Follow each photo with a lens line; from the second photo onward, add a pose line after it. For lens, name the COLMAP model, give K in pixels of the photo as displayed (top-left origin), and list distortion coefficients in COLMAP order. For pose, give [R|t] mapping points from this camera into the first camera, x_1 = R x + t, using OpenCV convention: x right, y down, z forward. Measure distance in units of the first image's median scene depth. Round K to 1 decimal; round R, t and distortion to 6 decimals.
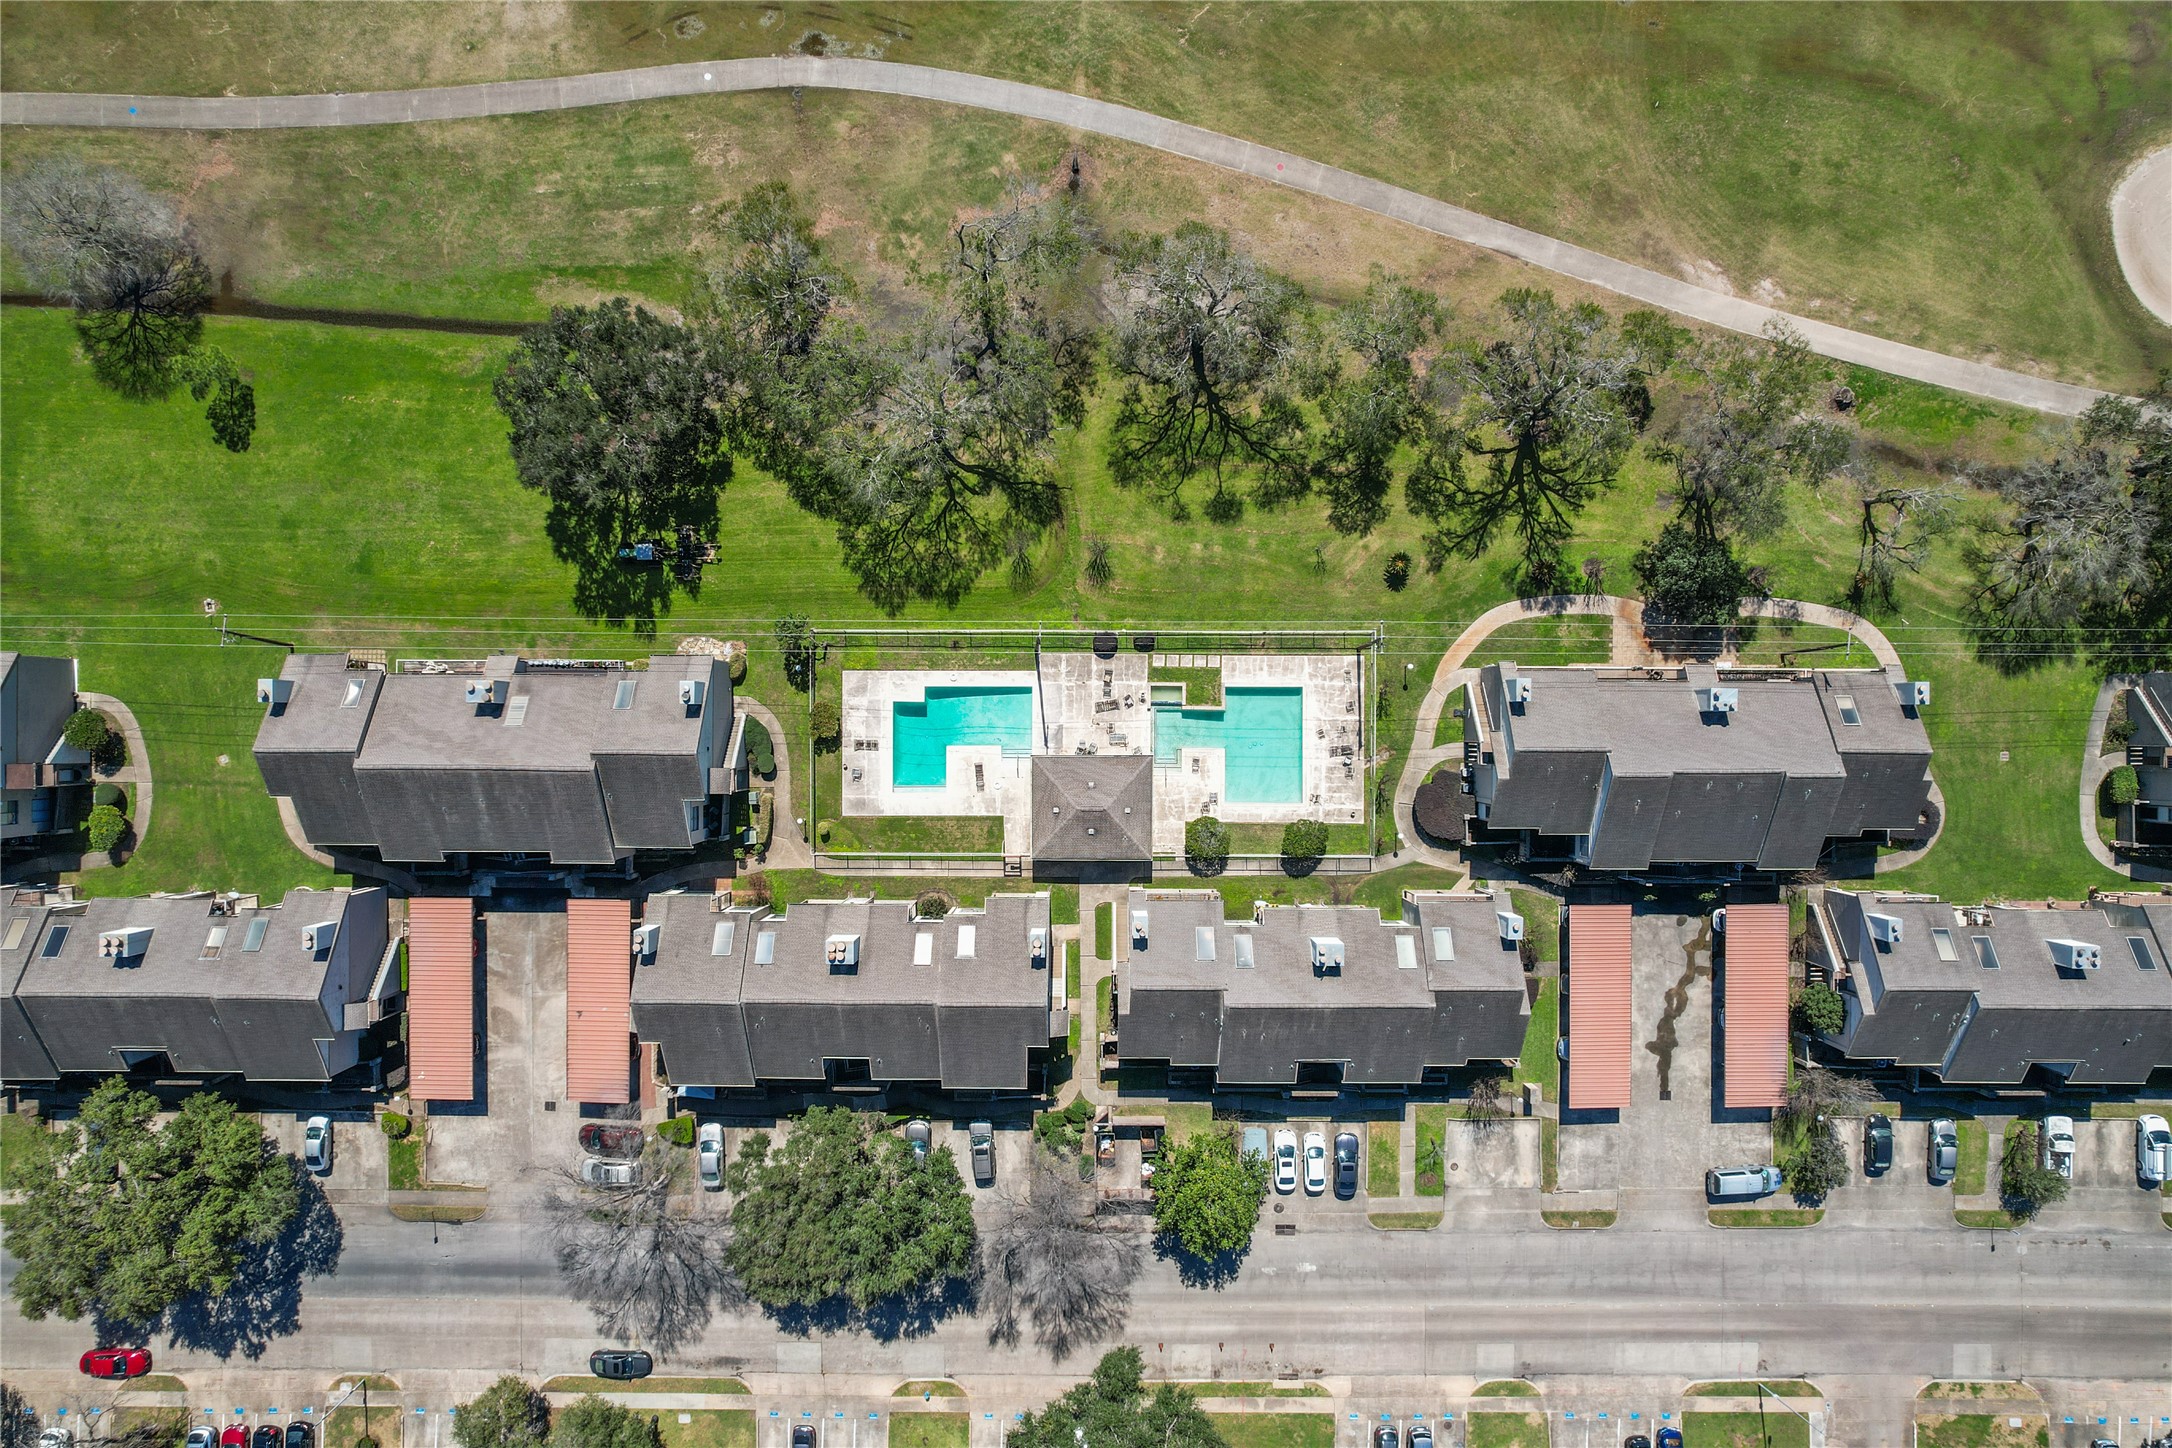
lens RADIAL K [[1380.4, 0, 1084.2], [0, 1380.4, 723.3], [0, 0, 1]] dist [0.000710, -0.000031]
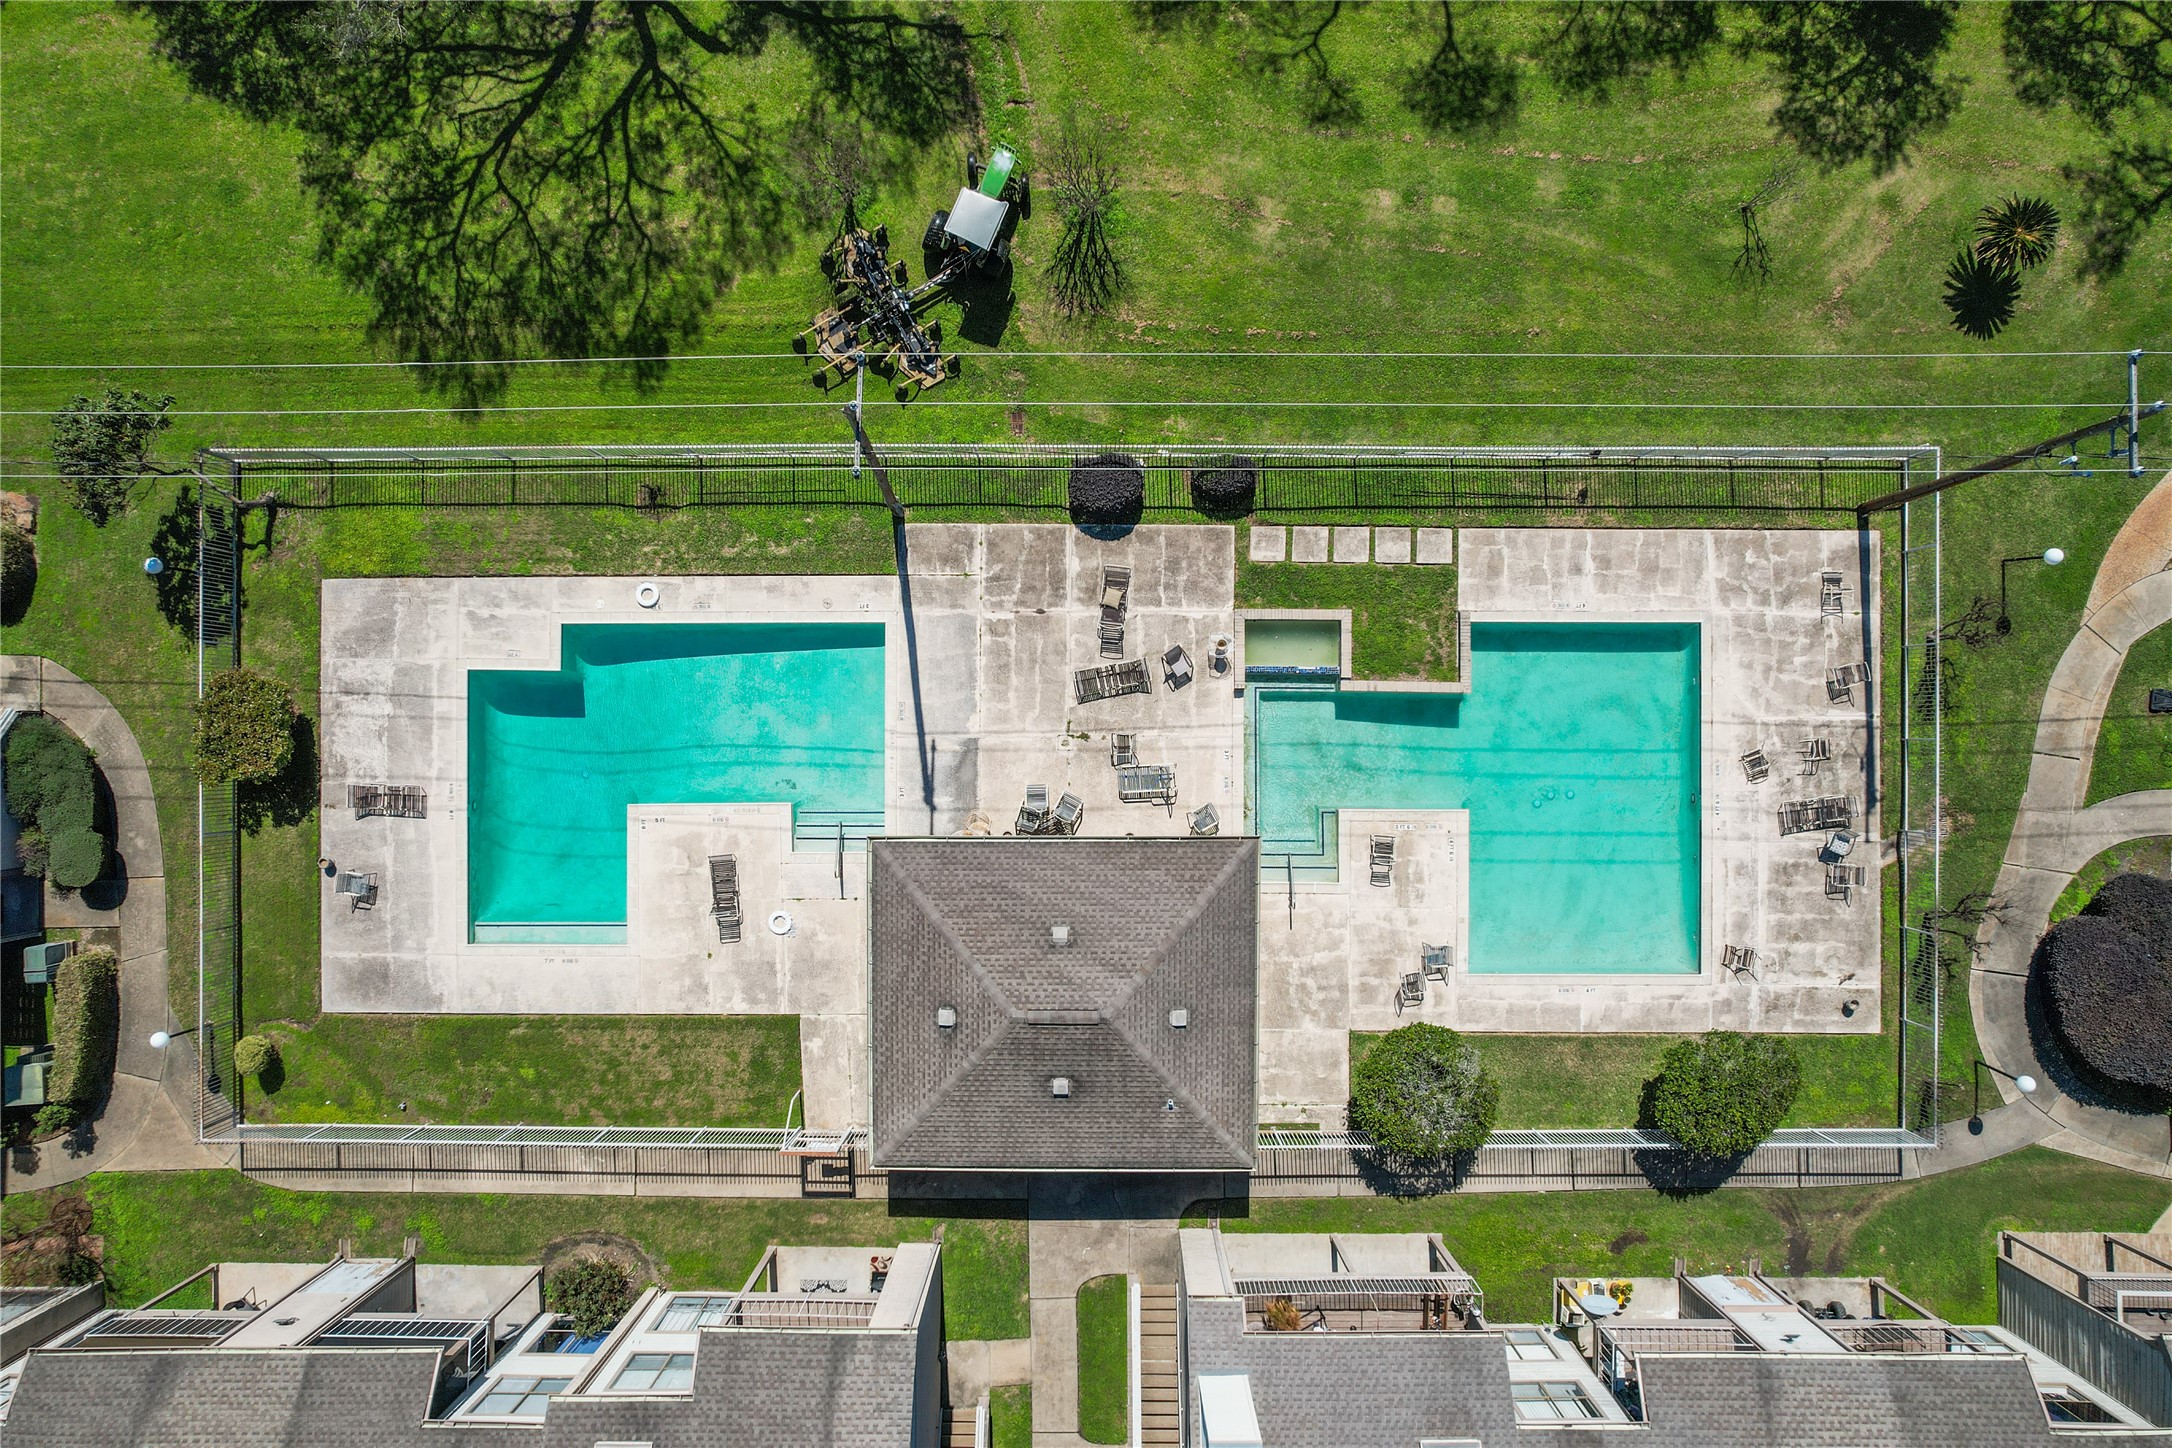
lens RADIAL K [[1380.4, 0, 1086.9], [0, 1380.4, 734.5], [0, 0, 1]] dist [0.000710, -0.000031]
pose [[0.999967, -0.001938, -0.007865, 0.013051], [0.002043, 0.999909, 0.013316, -0.004410], [0.007838, -0.013332, 0.999880, 0.667277]]
